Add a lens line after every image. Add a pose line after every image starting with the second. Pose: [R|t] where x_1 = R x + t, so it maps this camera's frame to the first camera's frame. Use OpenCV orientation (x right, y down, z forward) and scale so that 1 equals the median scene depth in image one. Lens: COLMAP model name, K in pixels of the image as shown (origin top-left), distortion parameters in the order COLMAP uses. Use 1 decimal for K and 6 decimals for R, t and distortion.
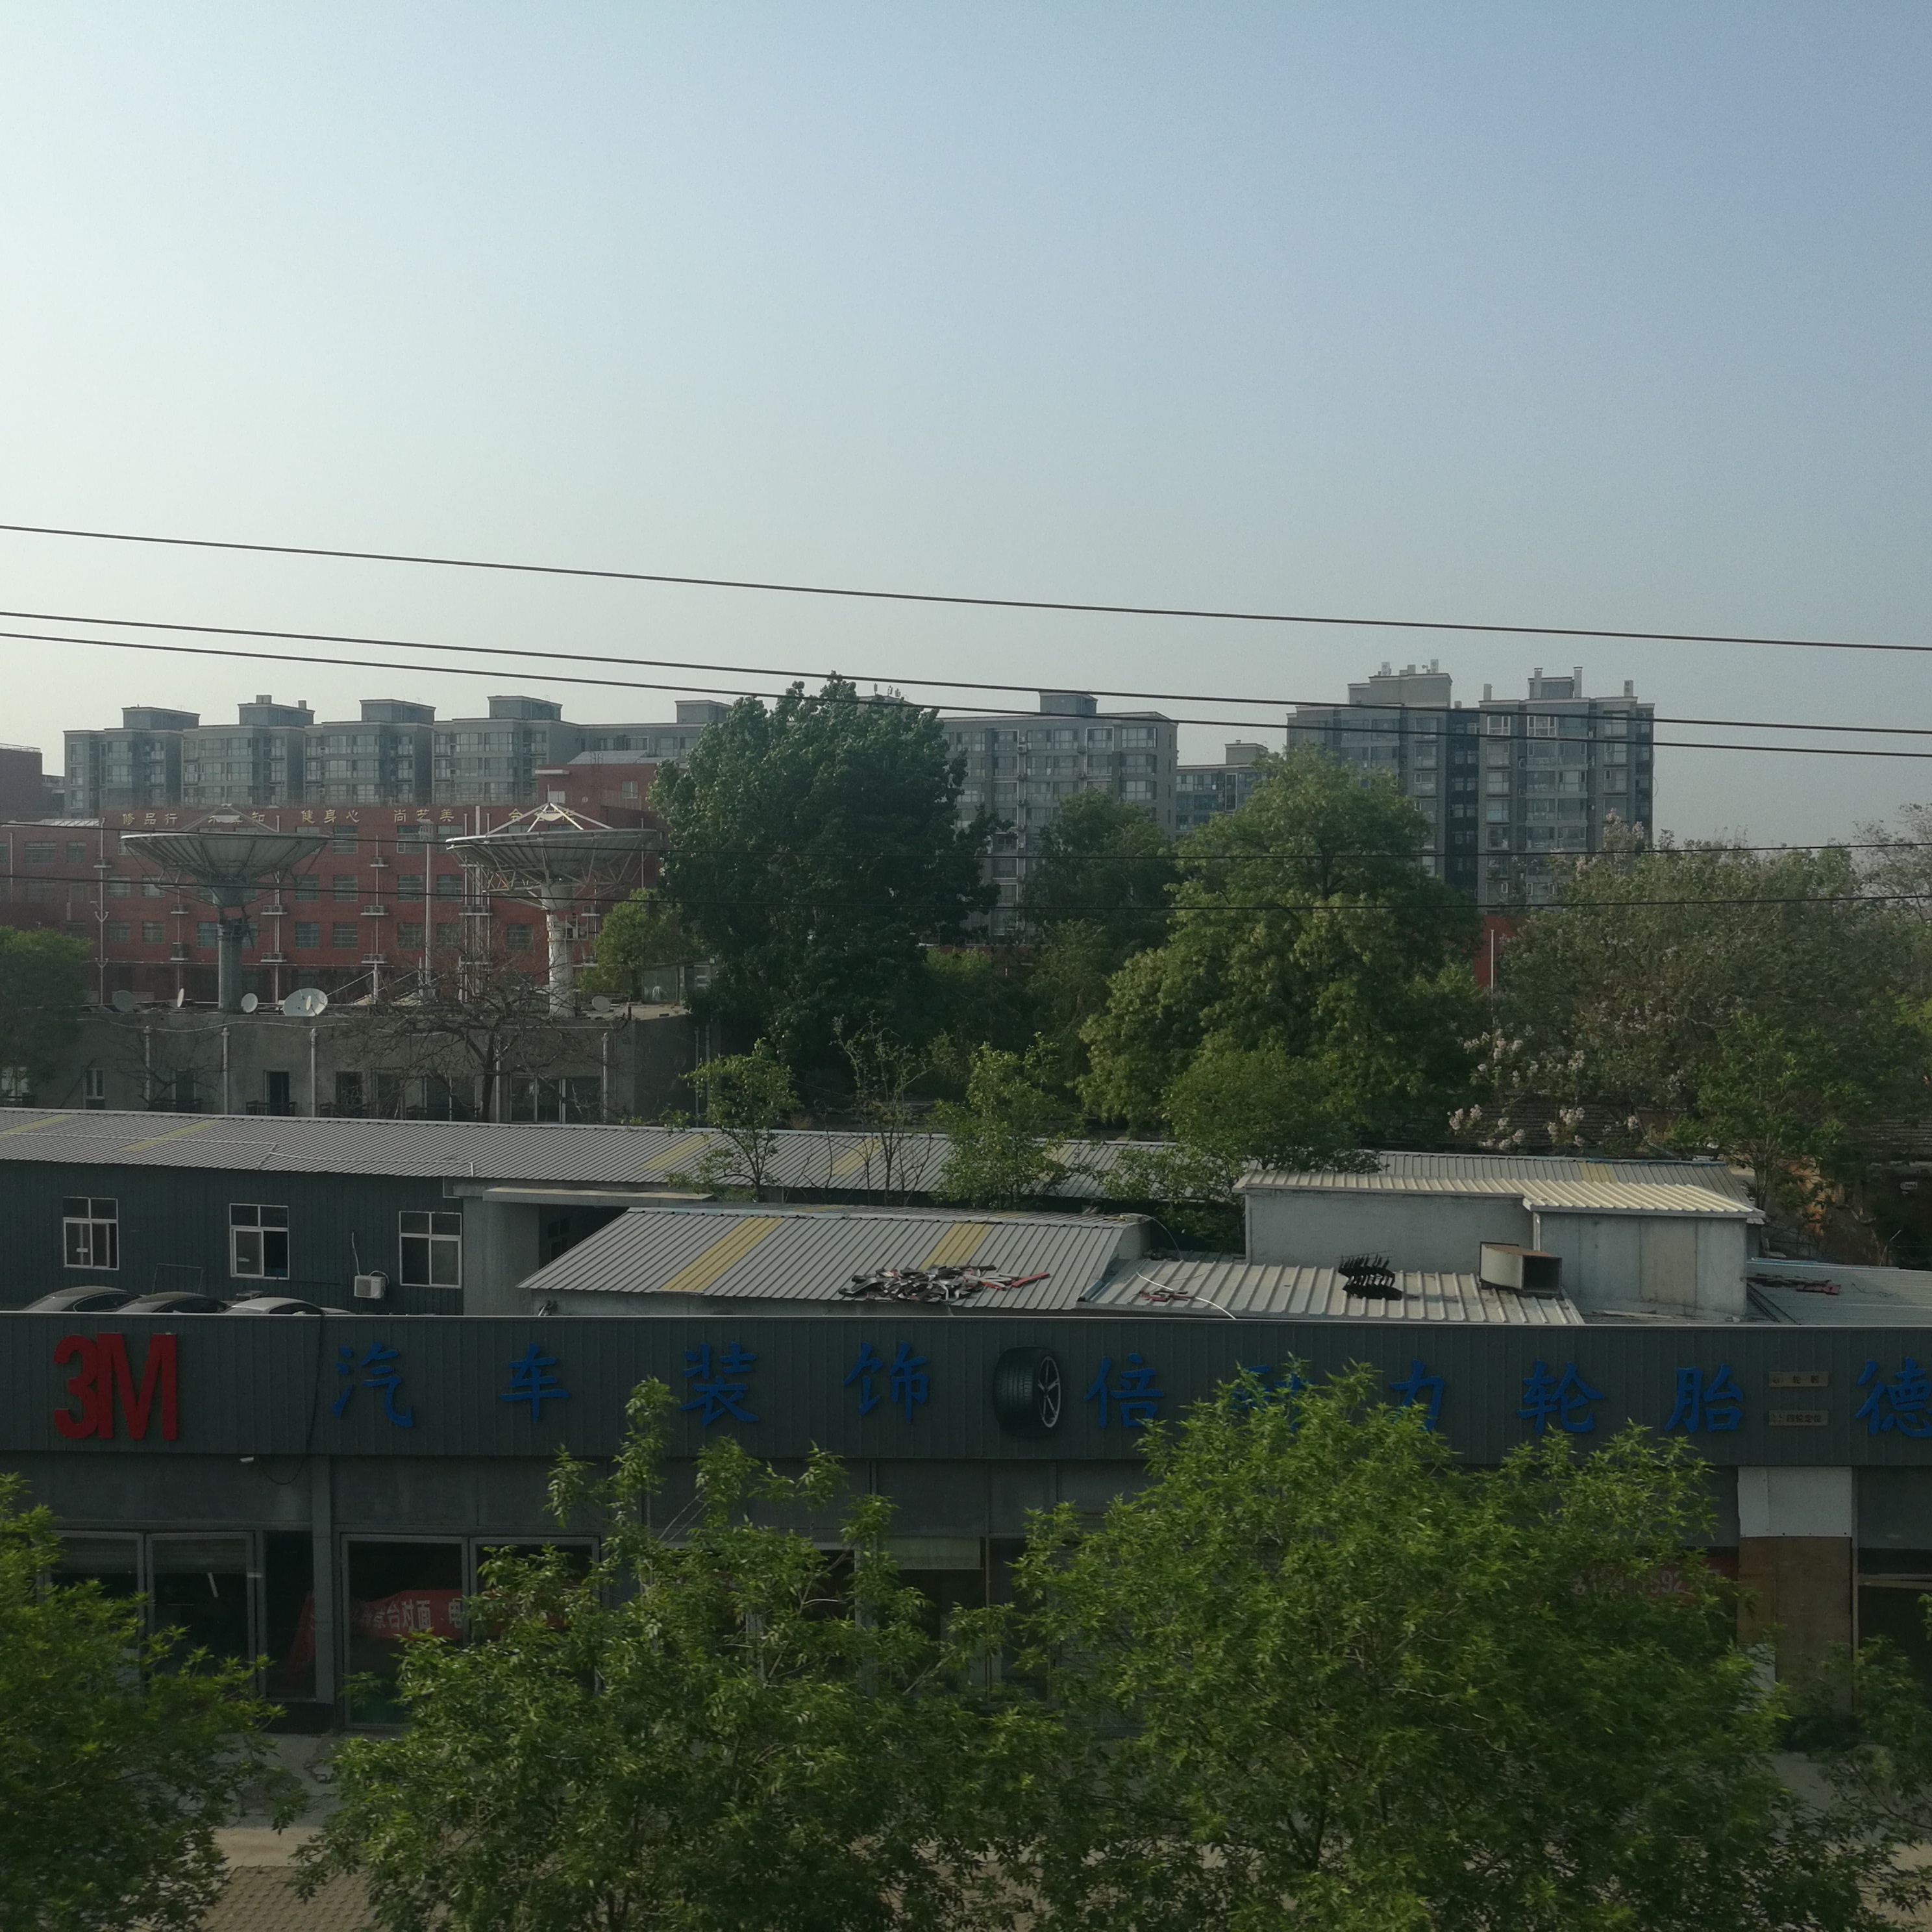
lens RADIAL K [[1952.5, 0, 969.4], [0, 1952.5, 986.2], [0, 0, 1]] dist [0.209661, -0.769203]
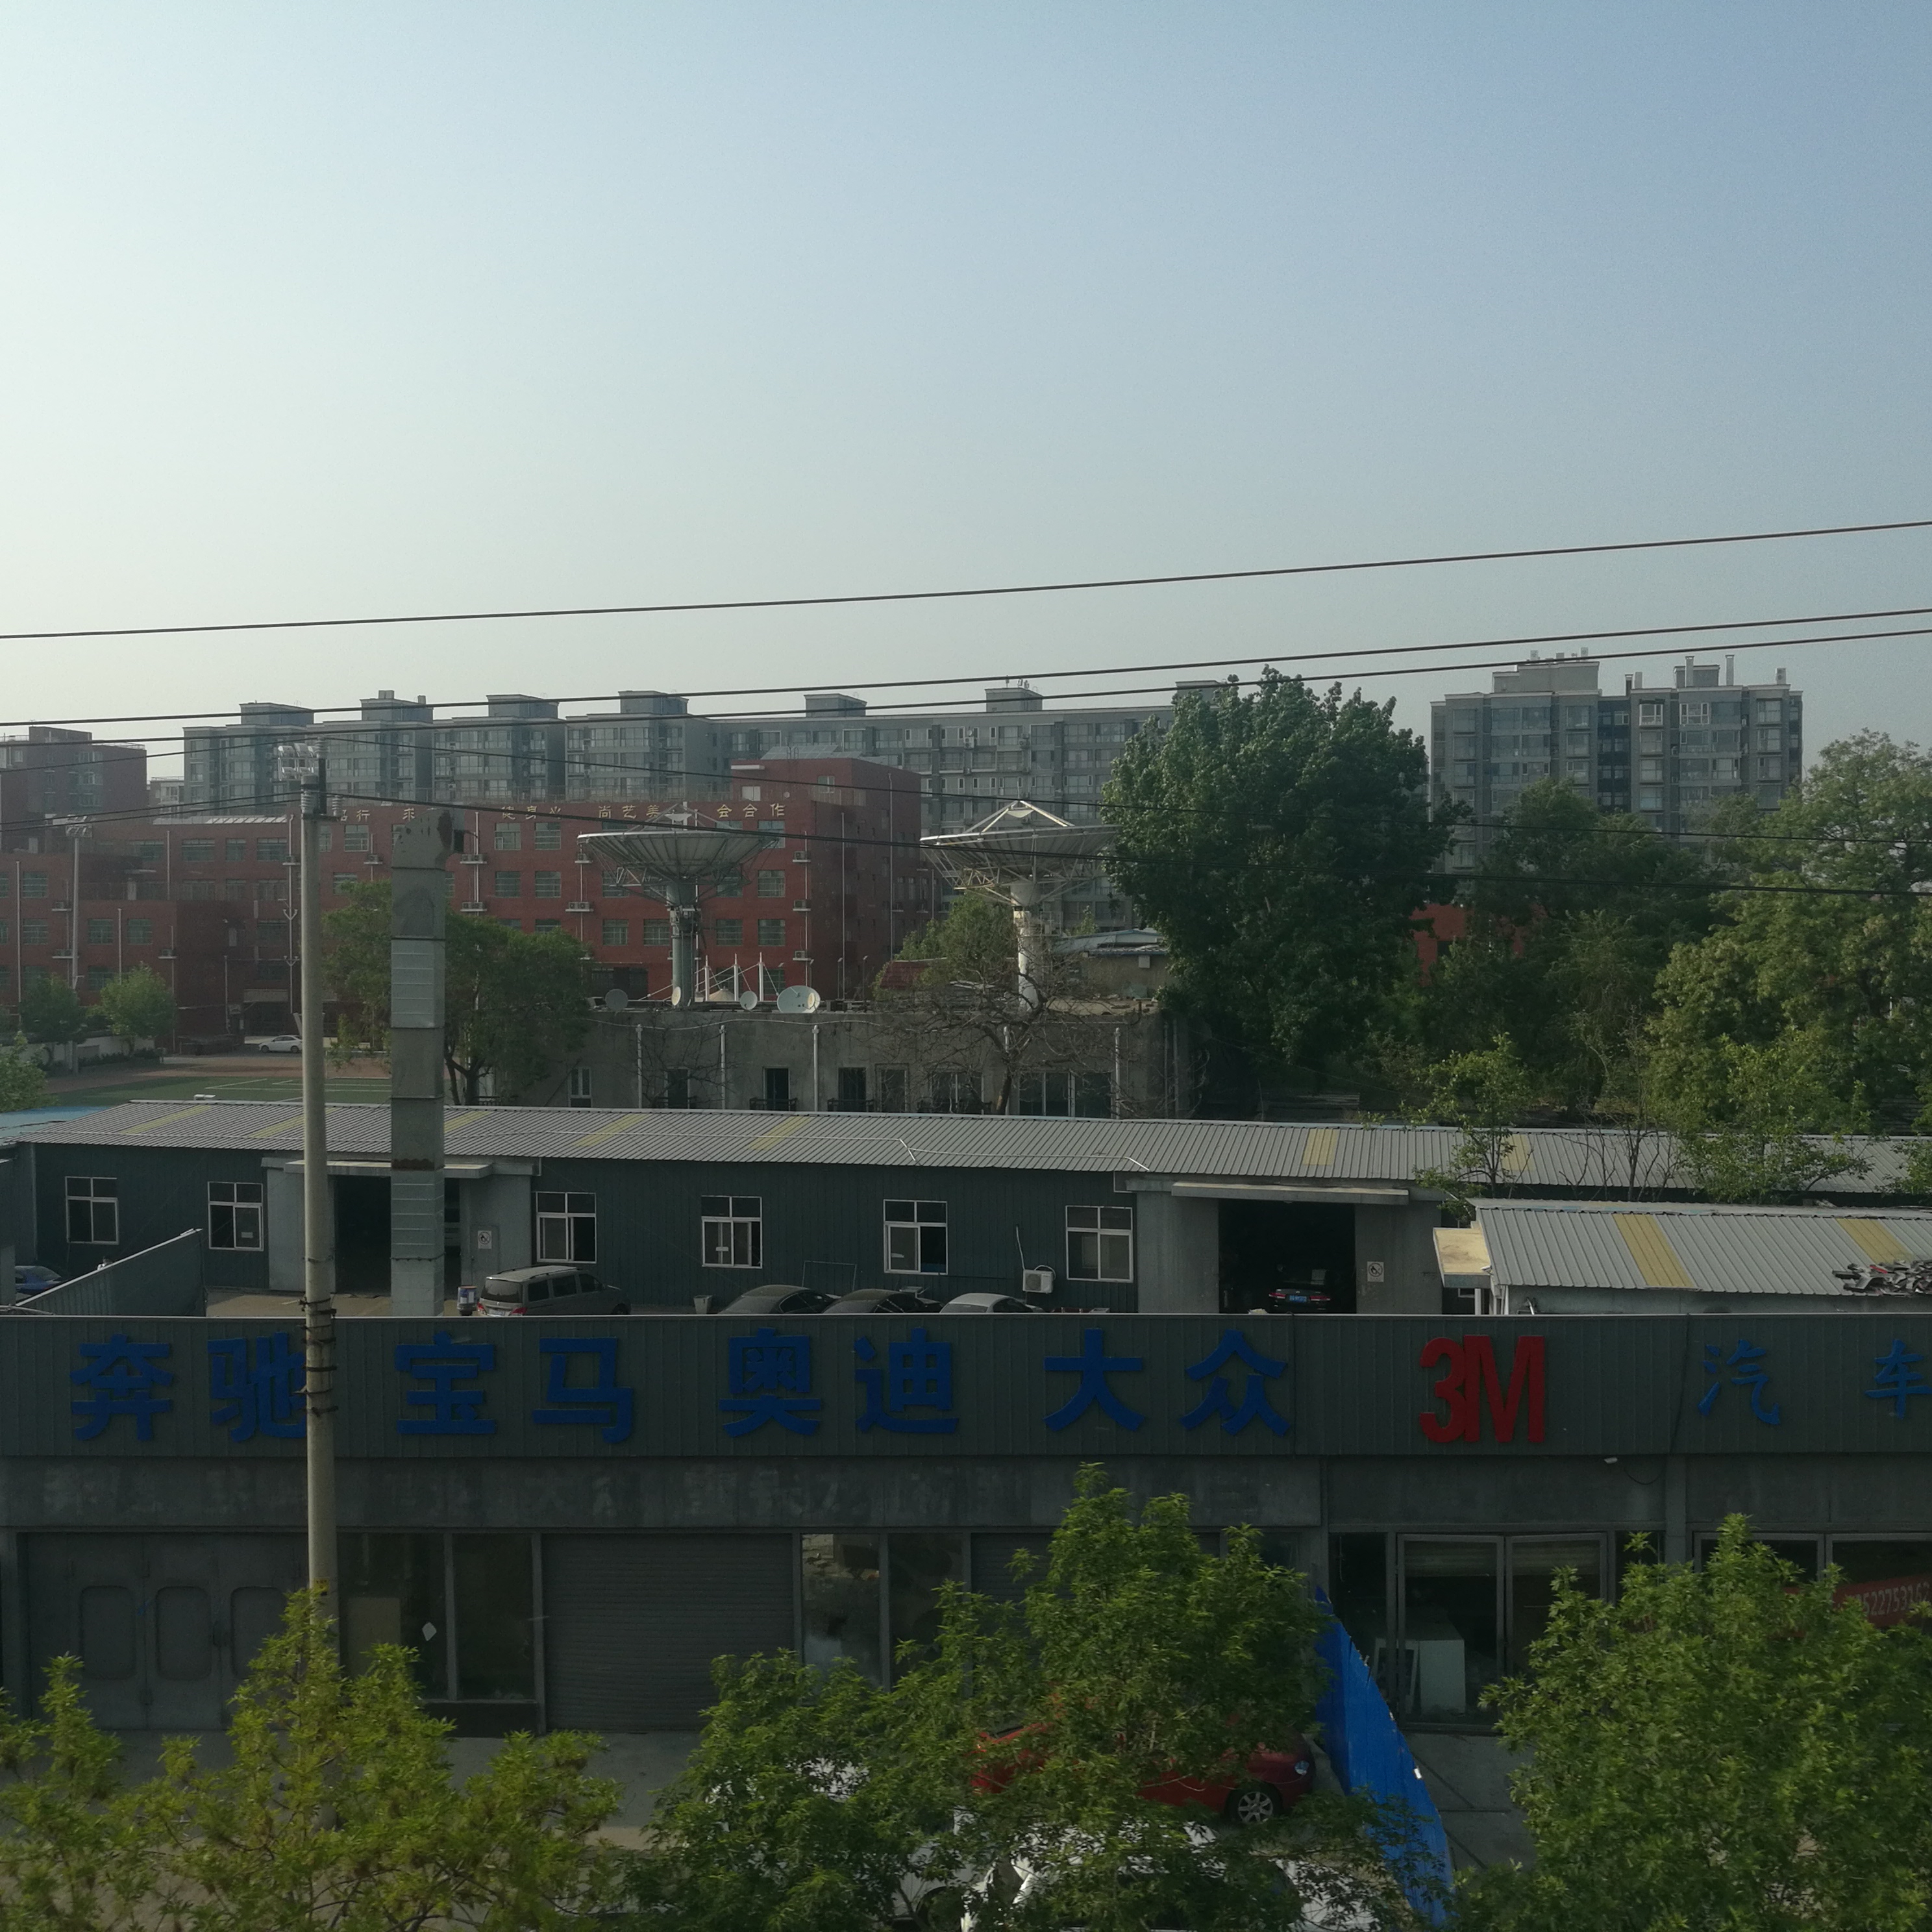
lens RADIAL K [[1952.5, 0, 969.4], [0, 1952.5, 986.2], [0, 0, 1]] dist [0.209661, -0.769203]
pose [[0.999934, -0.007125, 0.008995, -0.086174], [0.007083, 0.999964, 0.004615, -0.000862], [-0.009028, -0.004551, 0.999949, 0.000388]]
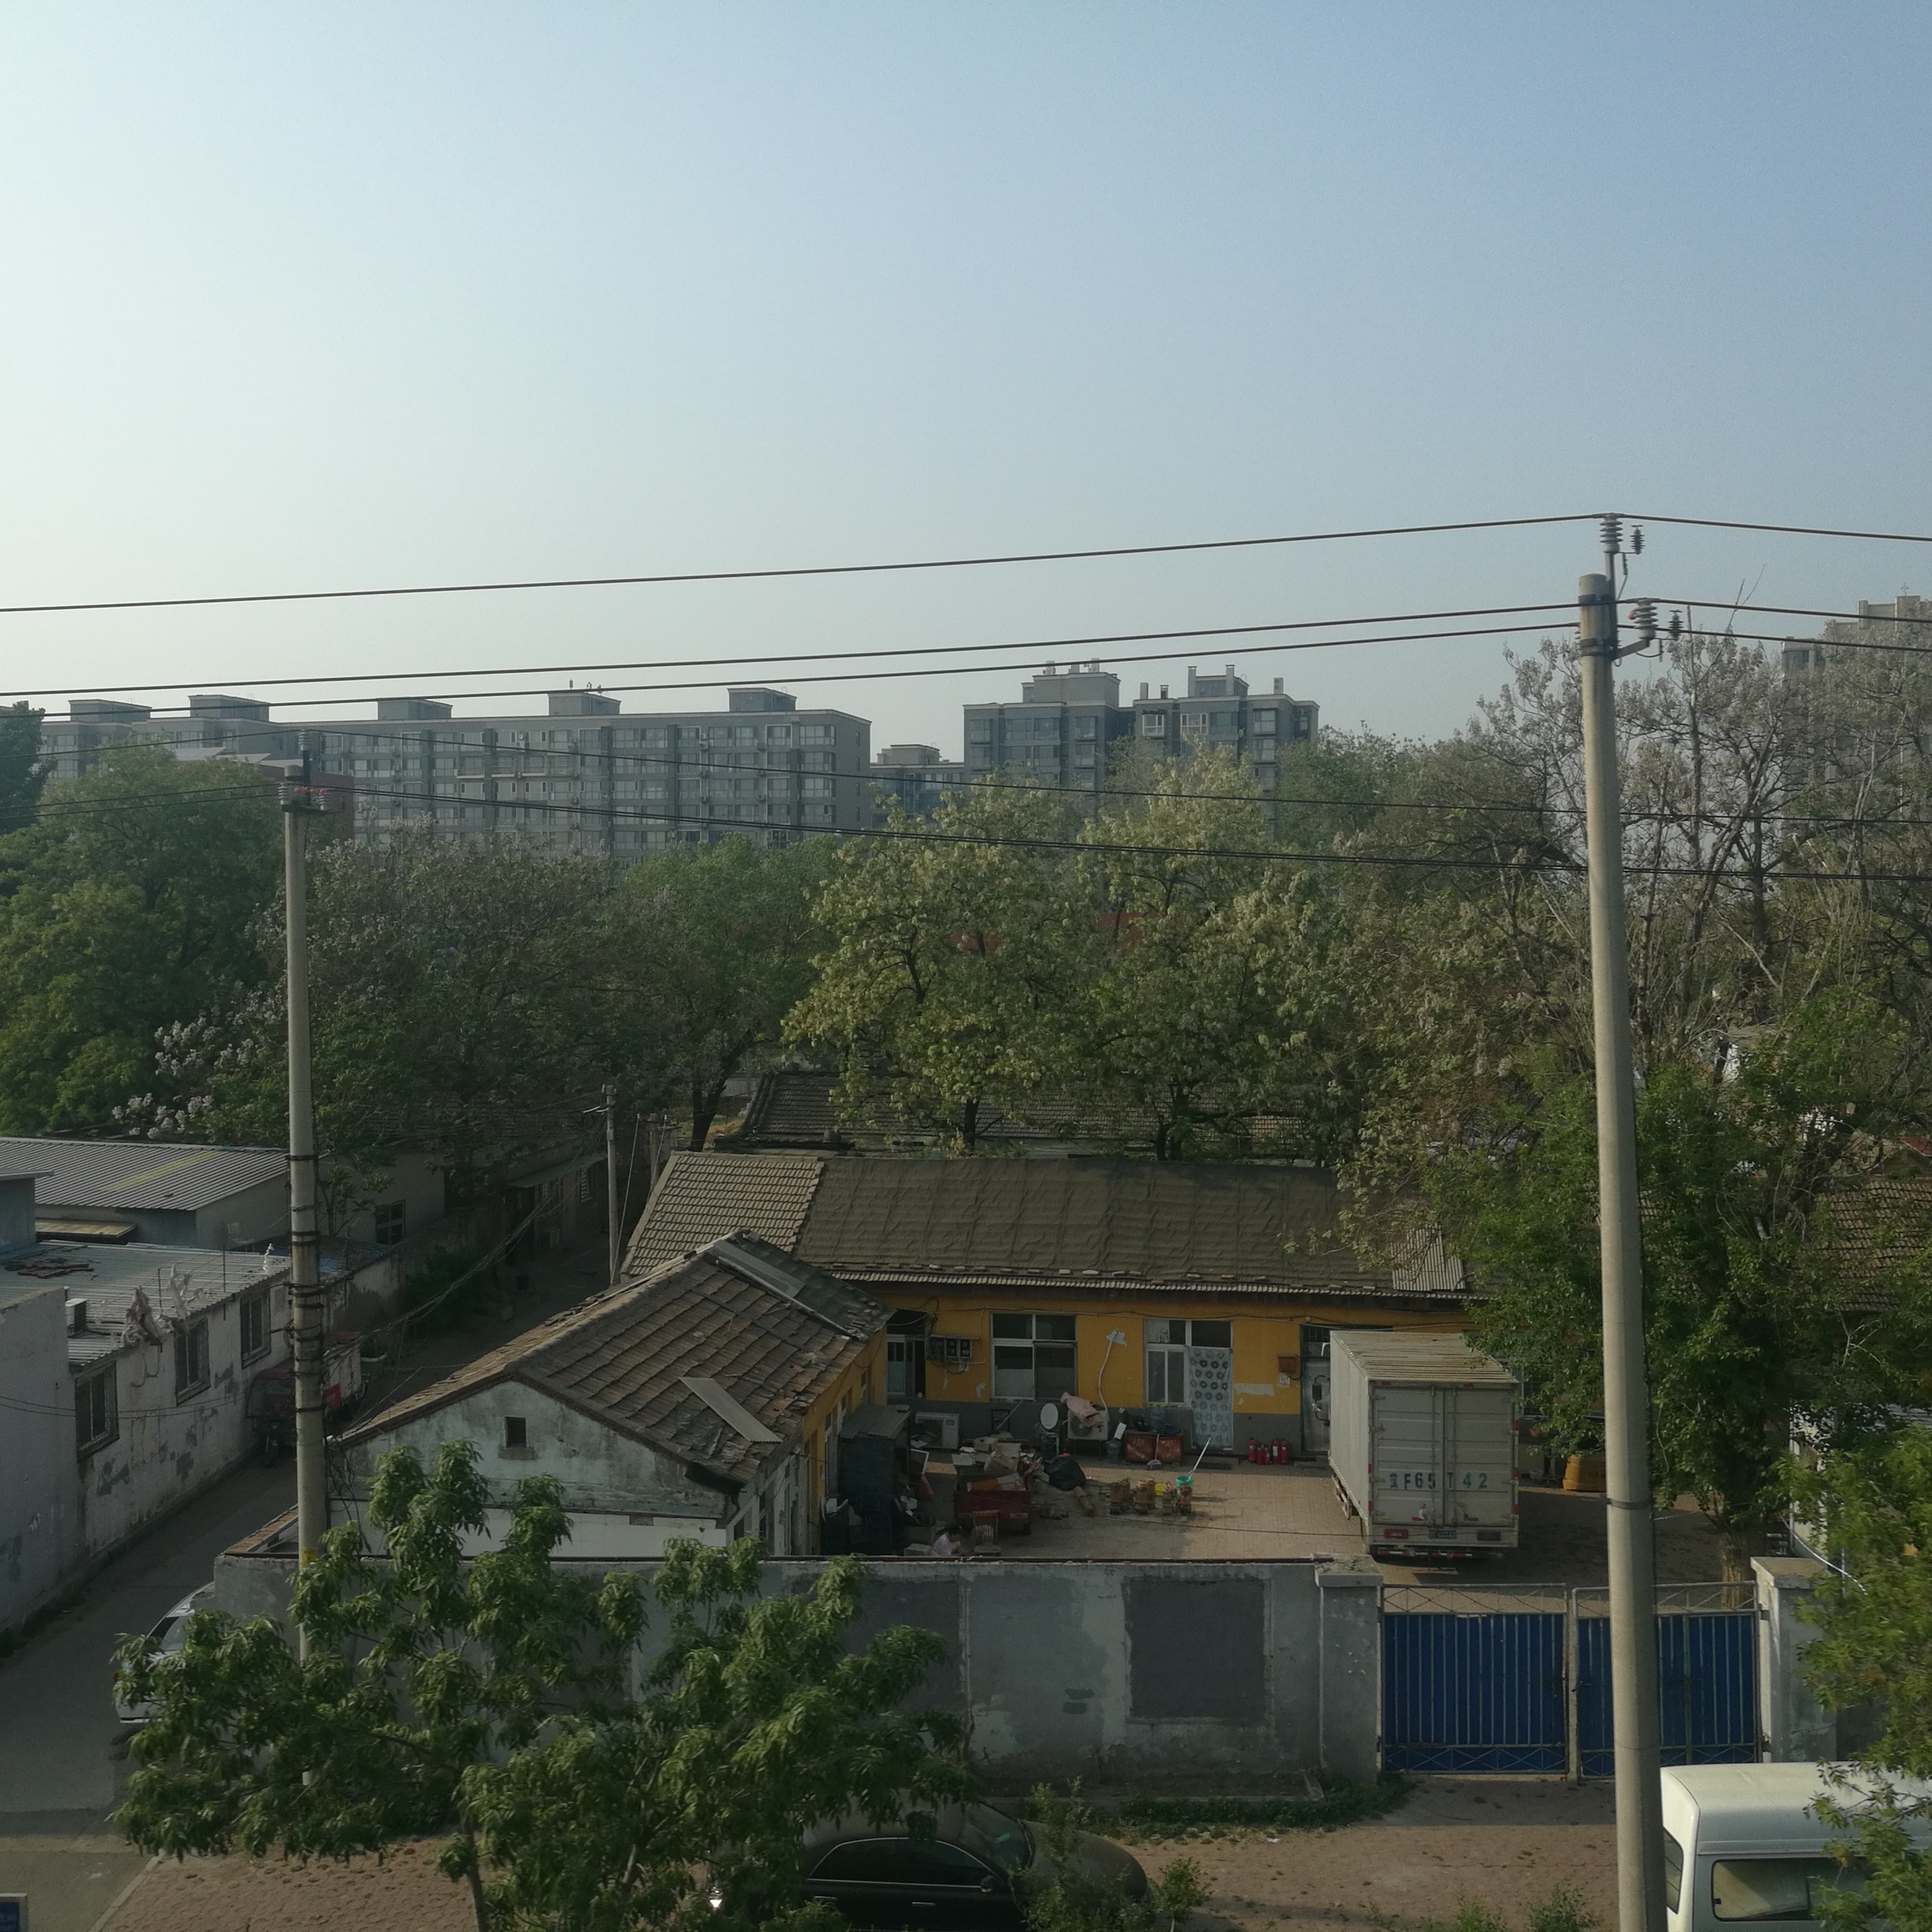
lens RADIAL K [[1952.5, 0, 969.4], [0, 1952.5, 986.2], [0, 0, 1]] dist [0.209661, -0.769203]
pose [[0.999994, -0.002586, 0.002430, 0.168427], [0.002585, 0.999997, 0.000341, 0.001541], [-0.002431, -0.000335, 0.999997, -0.002576]]
